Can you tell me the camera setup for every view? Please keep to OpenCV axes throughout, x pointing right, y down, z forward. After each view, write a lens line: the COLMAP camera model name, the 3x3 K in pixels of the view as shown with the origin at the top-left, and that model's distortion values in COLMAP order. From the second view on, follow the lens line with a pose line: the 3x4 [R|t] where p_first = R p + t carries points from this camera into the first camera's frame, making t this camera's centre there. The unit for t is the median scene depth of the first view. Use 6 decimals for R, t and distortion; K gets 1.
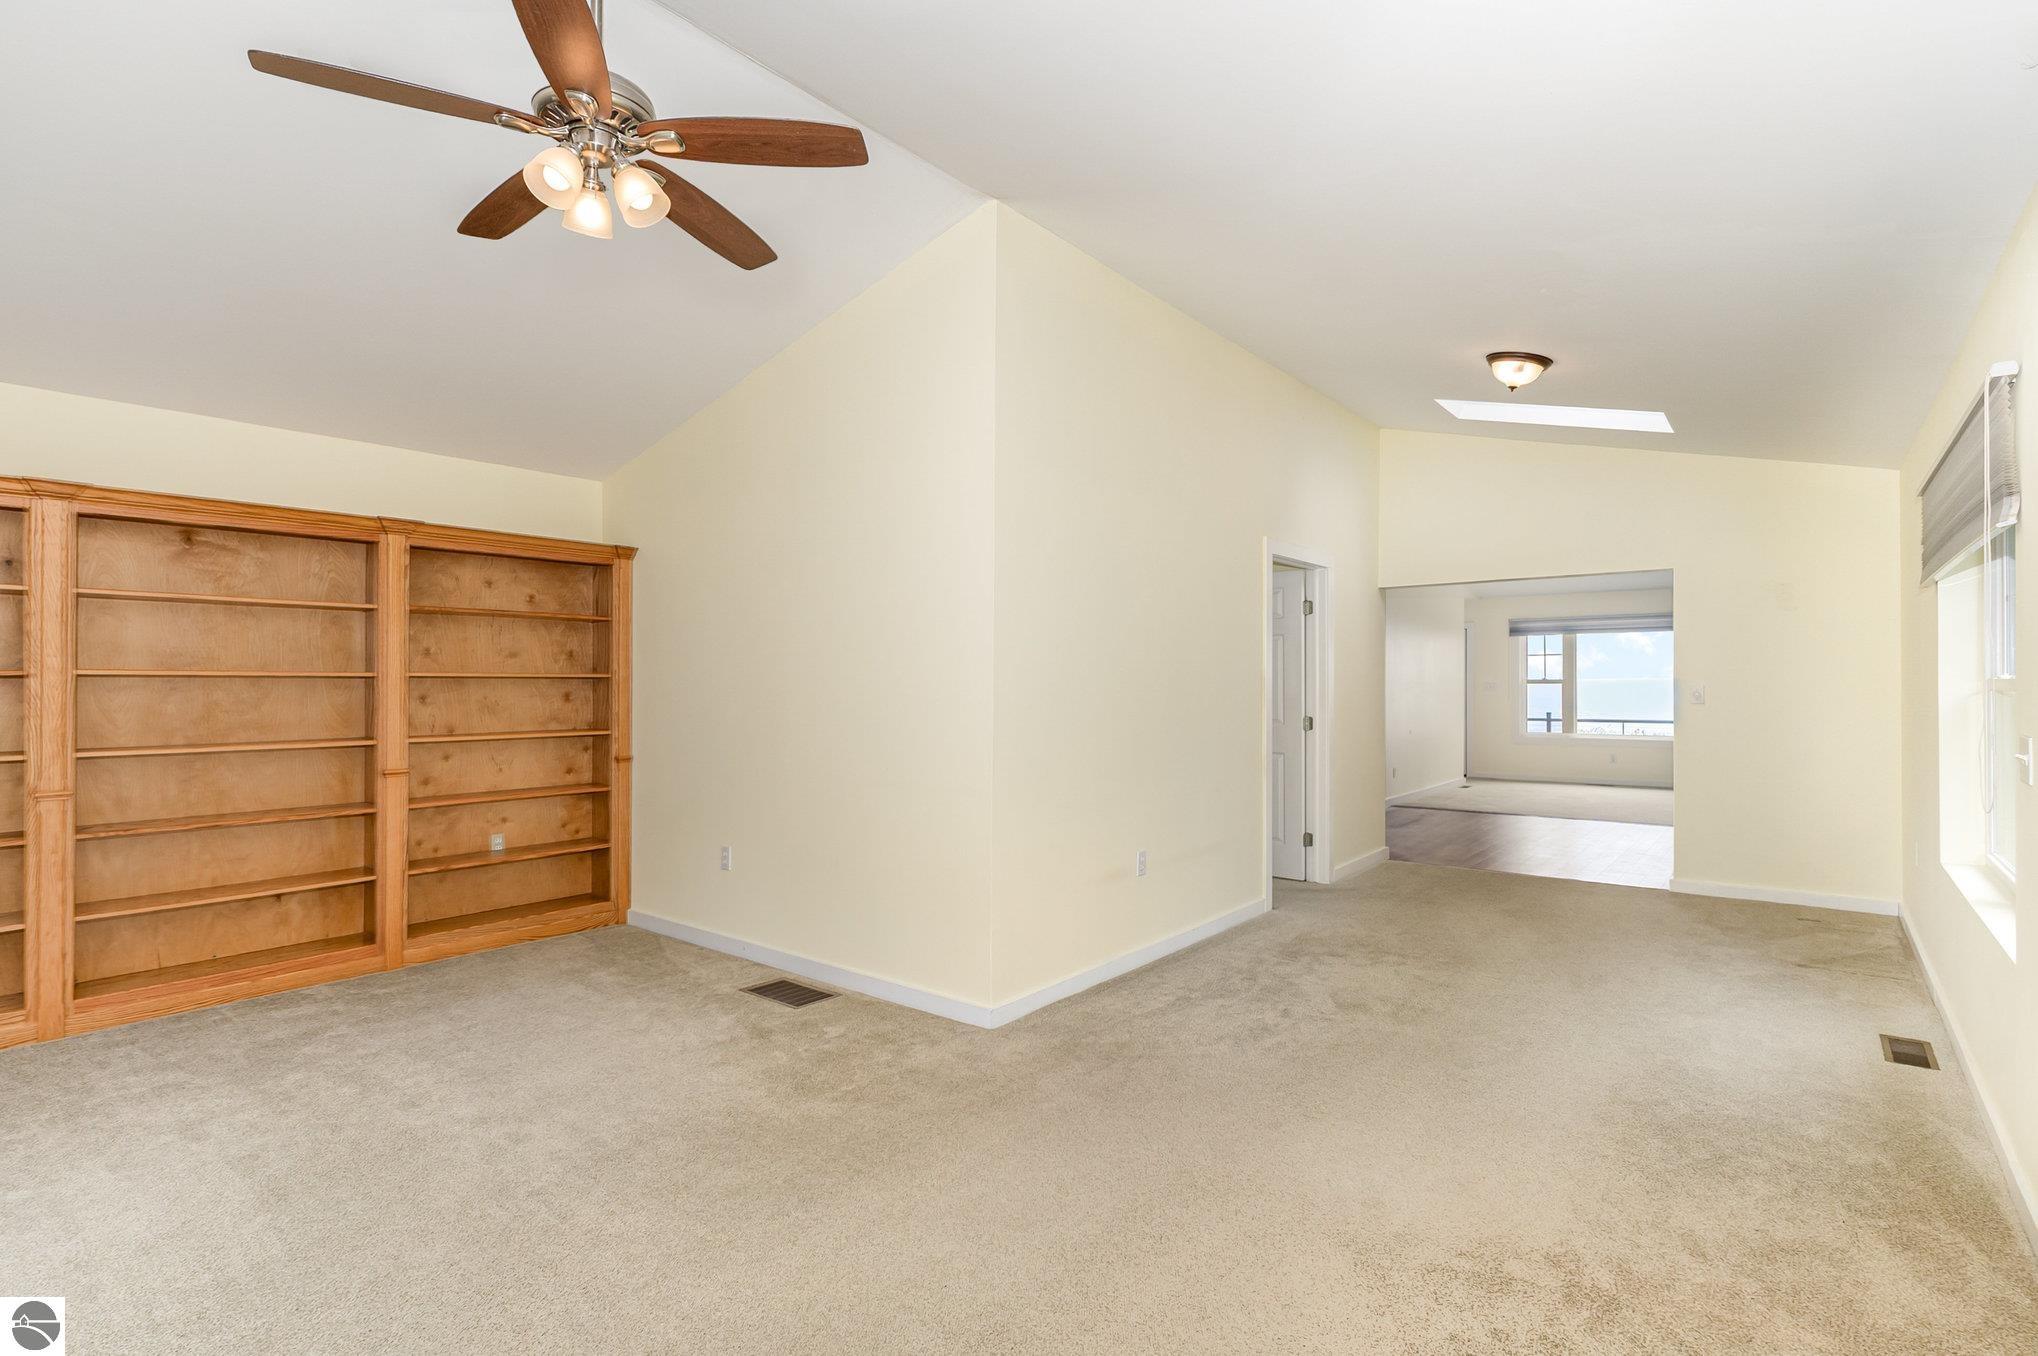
lens RADIAL K [[997.8, 0, 1022.9], [0, 997.8, 672.5], [0, 0, 1]] dist [0.012614, -0.000934]
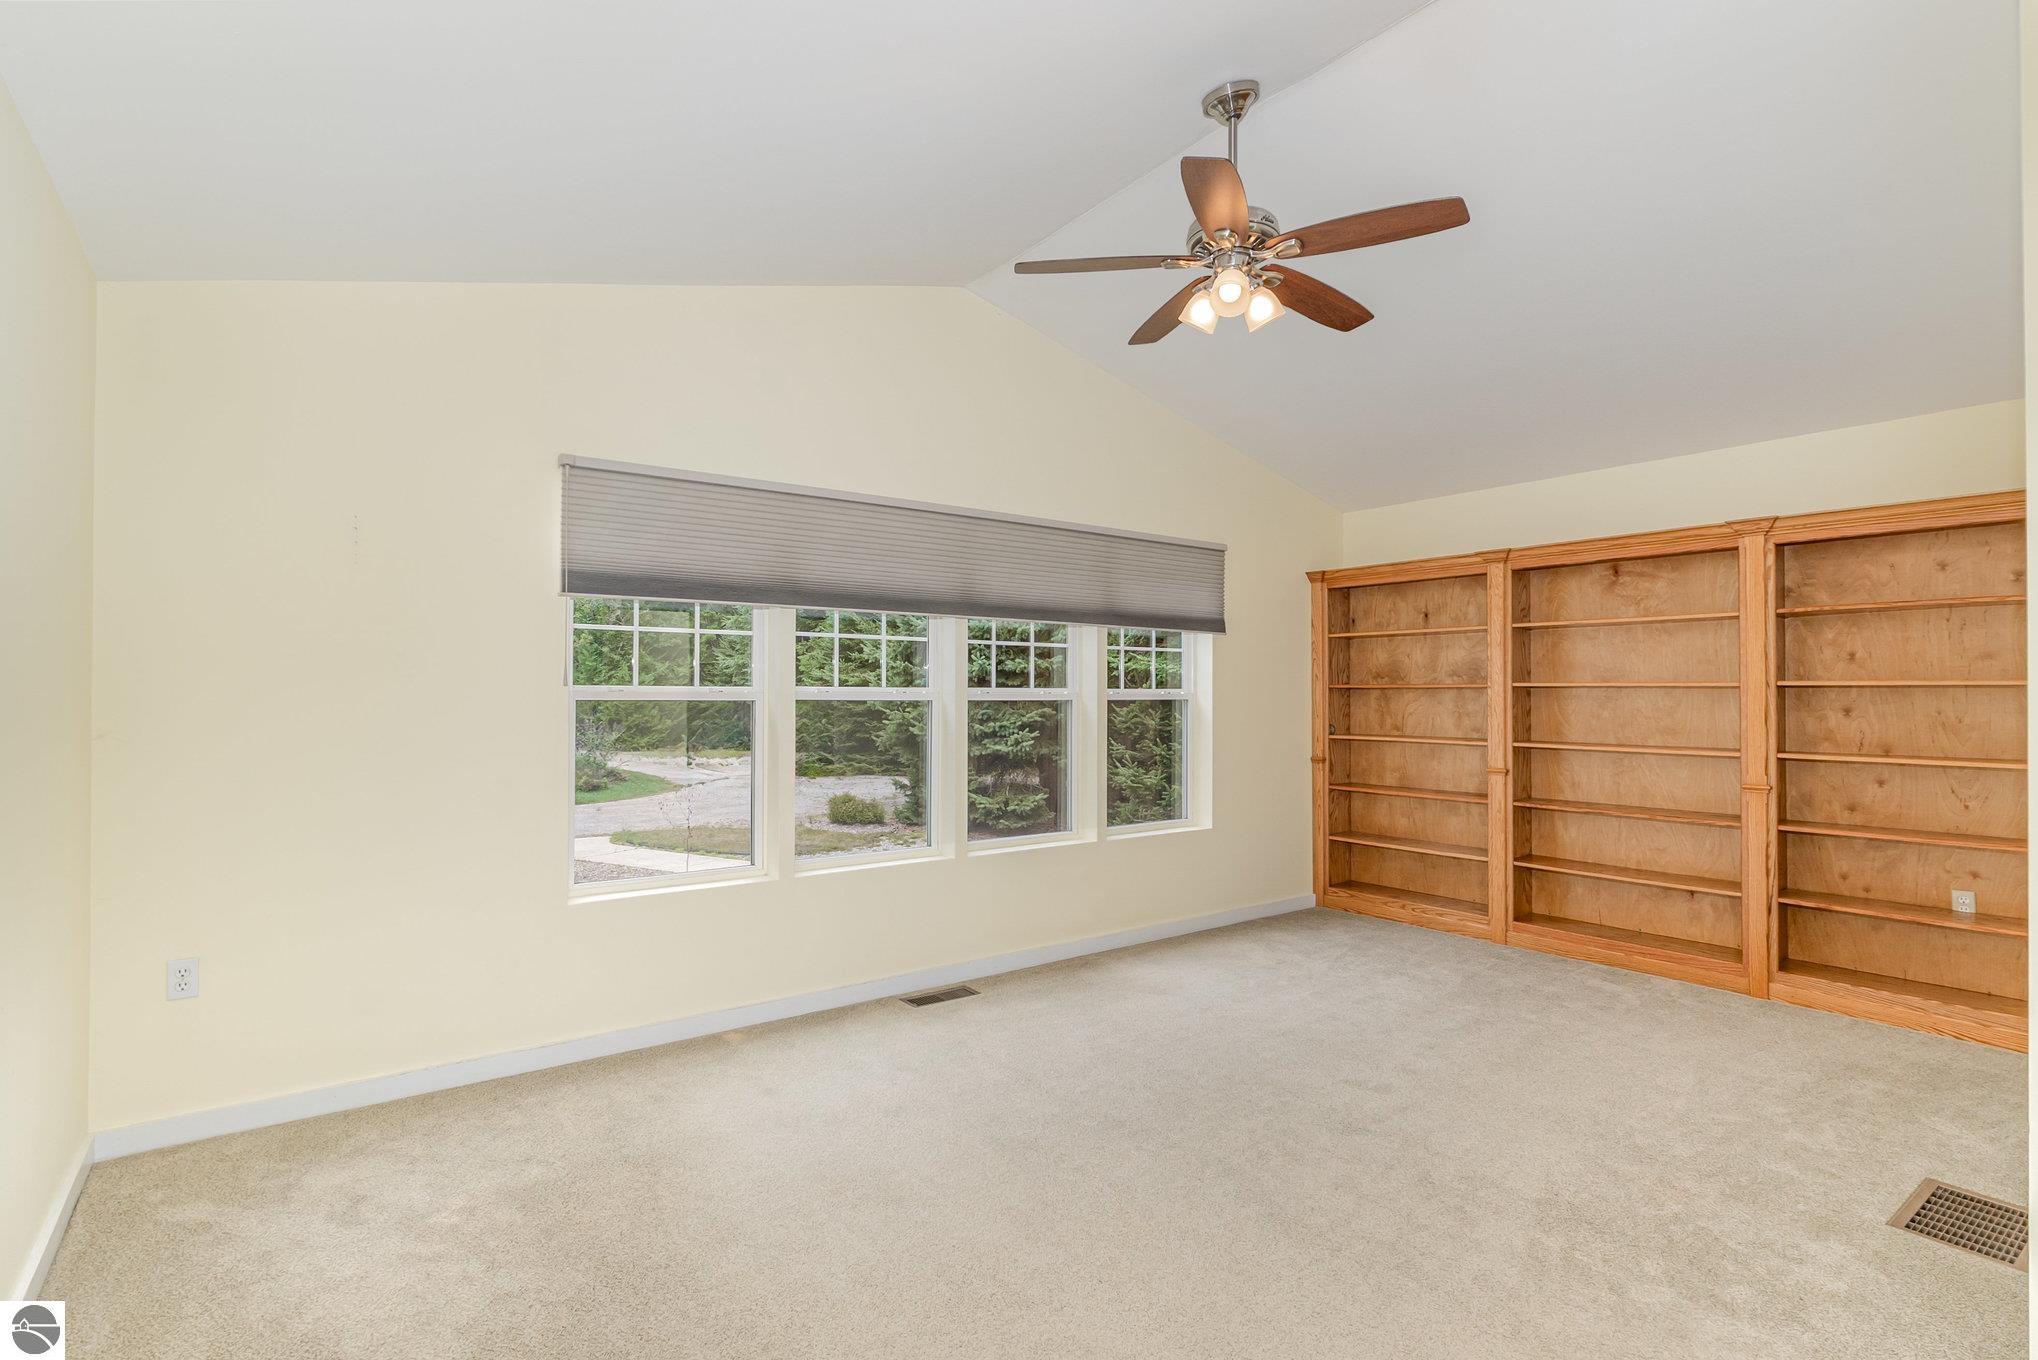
lens RADIAL K [[997.8, 0, 1022.9], [0, 997.8, 674.5], [0, 0, 1]] dist [0.012614, -0.000934]
pose [[-0.252877, -0.014834, -0.967385, 0.475052], [0.009228, 0.999800, -0.017744, 0.003525], [0.967454, -0.013414, -0.252689, 0.590024]]
